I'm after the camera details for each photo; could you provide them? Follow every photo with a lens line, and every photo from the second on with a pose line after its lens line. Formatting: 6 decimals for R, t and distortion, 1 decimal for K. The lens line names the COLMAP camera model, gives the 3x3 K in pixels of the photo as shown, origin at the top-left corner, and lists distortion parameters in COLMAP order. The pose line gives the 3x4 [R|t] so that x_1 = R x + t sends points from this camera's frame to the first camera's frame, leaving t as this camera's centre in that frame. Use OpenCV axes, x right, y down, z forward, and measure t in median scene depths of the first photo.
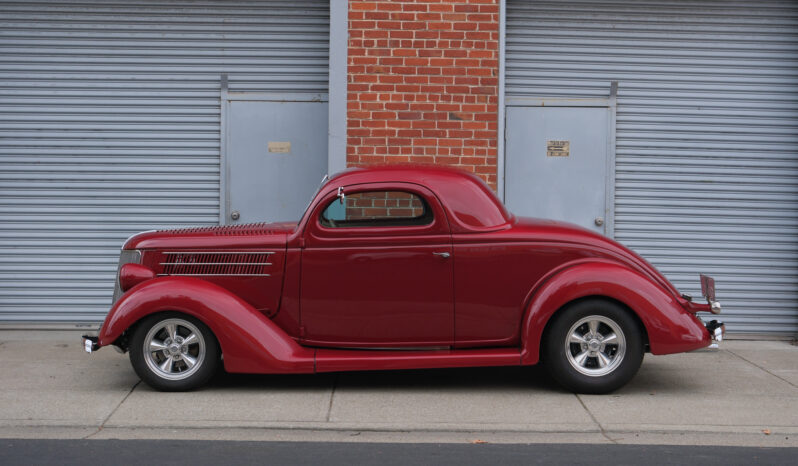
lens RADIAL K [[1526.1, 0, 400.5], [0, 1526.1, 232.4], [0, 0, 1]] dist [0.039180, 0.000000]
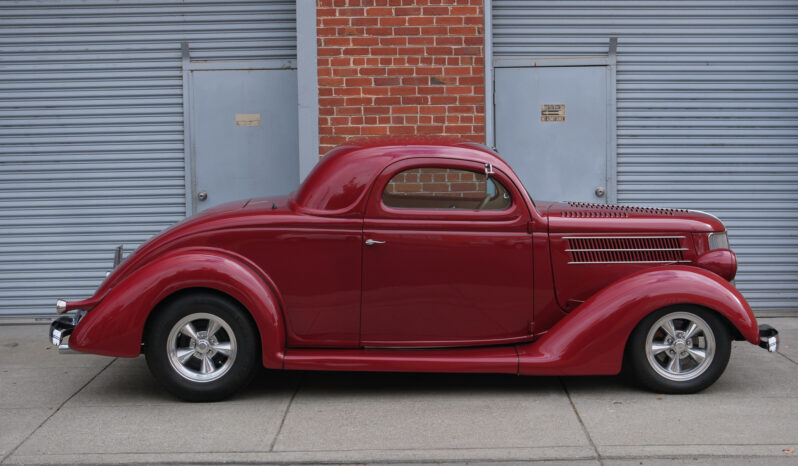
lens RADIAL K [[1398.2, 0, 395.7], [0, 1398.2, 233.0], [0, 0, 1]] dist [-0.004944, 0.000000]
pose [[0.999267, -0.025816, -0.028275, 0.032222], [0.026741, 0.999103, 0.032833, -0.013643], [0.027402, -0.033565, 0.999061, 0.168327]]
